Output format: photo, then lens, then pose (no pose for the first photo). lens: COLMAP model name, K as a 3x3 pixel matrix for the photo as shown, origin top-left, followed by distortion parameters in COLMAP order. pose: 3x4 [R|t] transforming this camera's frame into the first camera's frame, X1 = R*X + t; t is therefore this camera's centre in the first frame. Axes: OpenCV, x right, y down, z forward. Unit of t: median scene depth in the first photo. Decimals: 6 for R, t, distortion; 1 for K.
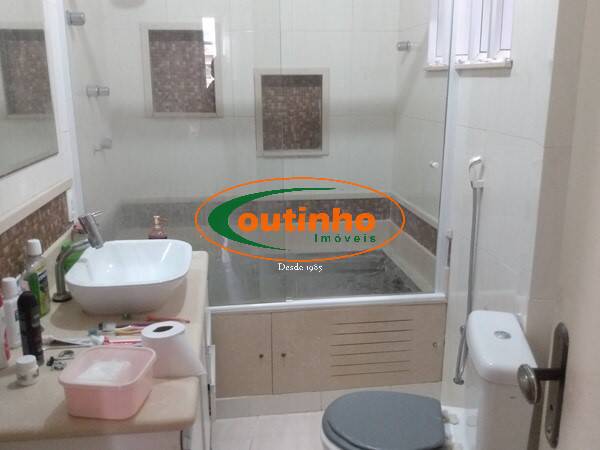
lens RADIAL K [[559.2, 0, 300.0], [0, 559.2, 225.0], [0, 0, 1]] dist [0.108295, -0.238342]
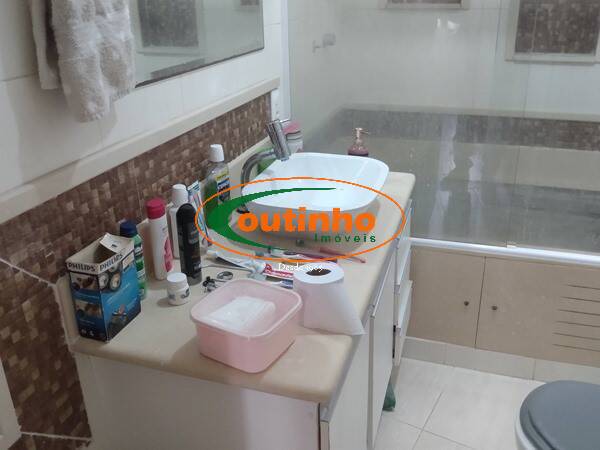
lens RADIAL K [[559.2, 0, 300.0], [0, 559.2, 225.0], [0, 0, 1]] dist [0.108295, -0.238342]
pose [[0.900828, 0.159800, -0.403700, 0.038450], [-0.090058, 0.978354, 0.186313, -0.024874], [0.424734, -0.131480, 0.895720, 0.185305]]
